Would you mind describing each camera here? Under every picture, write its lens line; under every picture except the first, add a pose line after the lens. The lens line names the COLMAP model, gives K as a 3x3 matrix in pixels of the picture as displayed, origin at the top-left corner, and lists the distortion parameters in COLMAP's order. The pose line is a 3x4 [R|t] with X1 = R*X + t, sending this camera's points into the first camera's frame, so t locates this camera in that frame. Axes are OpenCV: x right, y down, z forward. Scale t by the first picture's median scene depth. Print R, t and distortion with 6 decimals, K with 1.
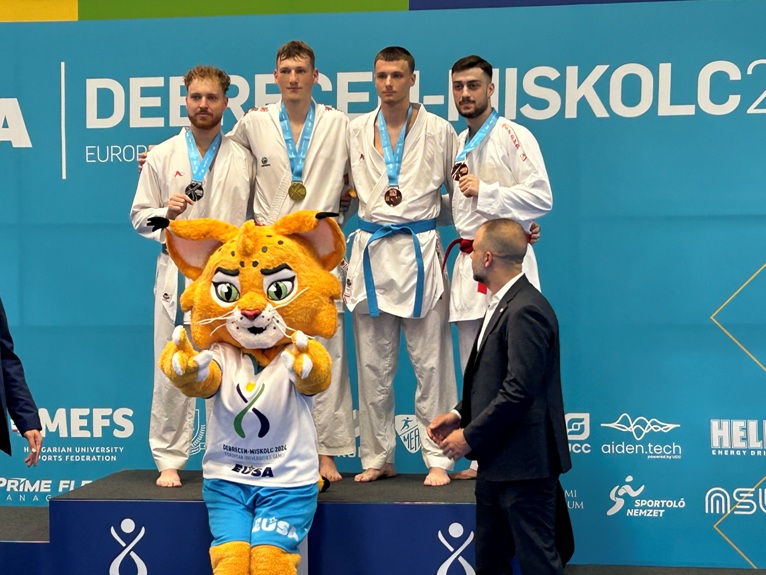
lens RADIAL K [[1846.3, 0, 383.0], [0, 1846.3, 287.5], [0, 0, 1]] dist [0.018958, 0.023940]
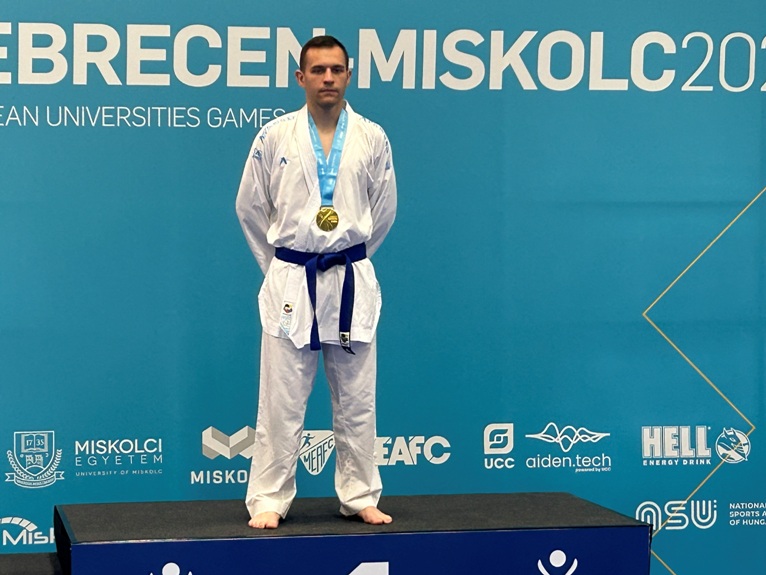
lens RADIAL K [[2154.0, 0, 383.0], [0, 2154.0, 287.5], [0, 0, 1]] dist [0.059223, -1.114900]
pose [[0.931255, -0.001644, 0.364364, -0.326118], [0.001330, 0.999998, 0.001112, 0.001707], [-0.364365, -0.000551, 0.931256, 0.060532]]
